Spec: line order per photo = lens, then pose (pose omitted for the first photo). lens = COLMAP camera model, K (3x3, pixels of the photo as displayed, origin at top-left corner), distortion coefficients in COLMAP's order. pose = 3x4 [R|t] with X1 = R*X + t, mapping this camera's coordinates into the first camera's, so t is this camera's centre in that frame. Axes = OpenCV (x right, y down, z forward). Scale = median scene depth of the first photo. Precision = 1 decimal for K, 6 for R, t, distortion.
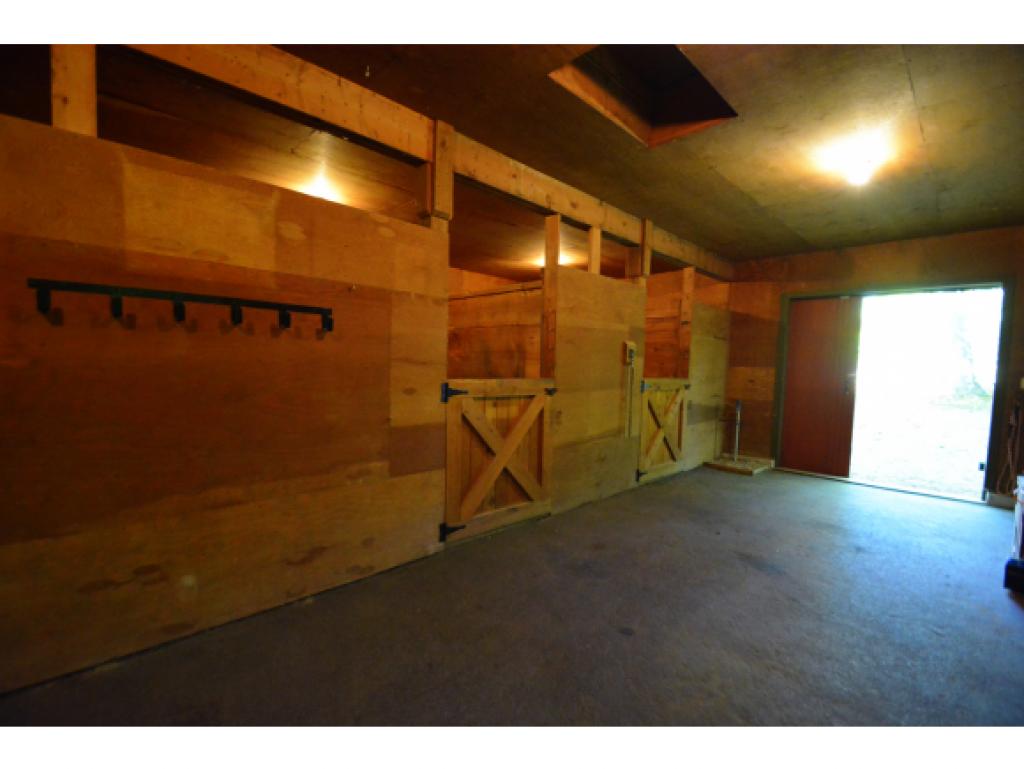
lens RADIAL K [[458.0, 0, 513.9], [0, 458.0, 388.4], [0, 0, 1]] dist [0.002793, 0.000102]
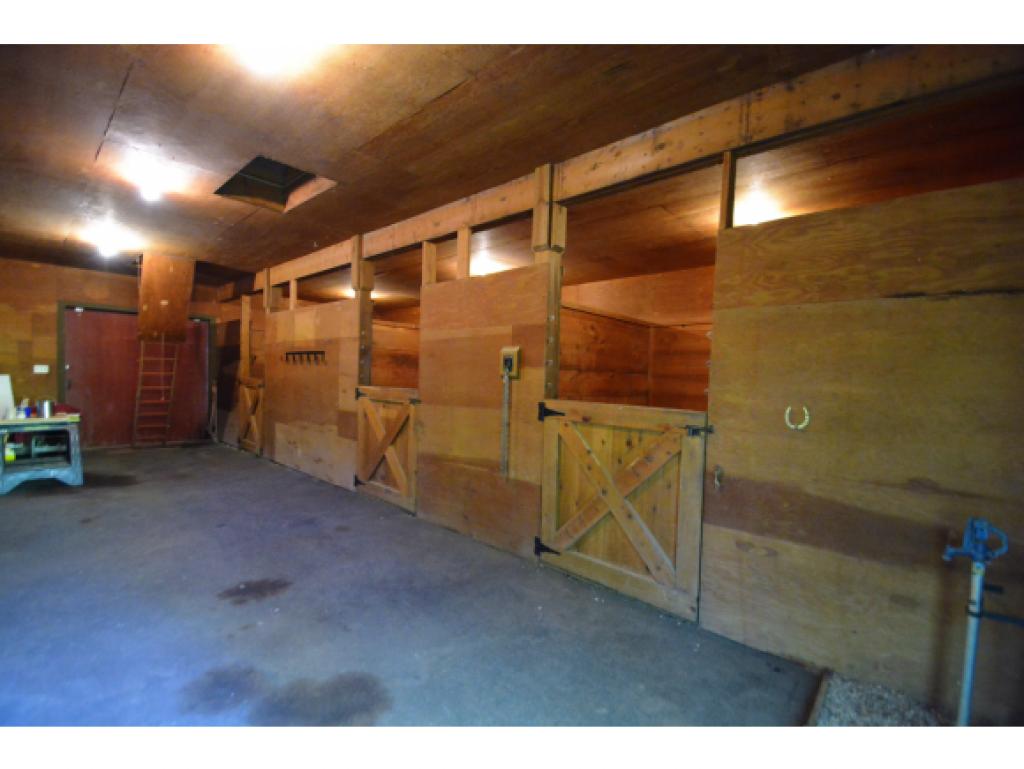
lens RADIAL K [[451.5, 0, 508.3], [0, 451.5, 396.9], [0, 0, 1]] dist [0.012557, -0.014108]
pose [[0.042086, 0.008084, -0.999081, 1.148403], [-0.093114, 0.995647, 0.004134, -0.028475], [0.994766, 0.092855, 0.042655, 1.136241]]
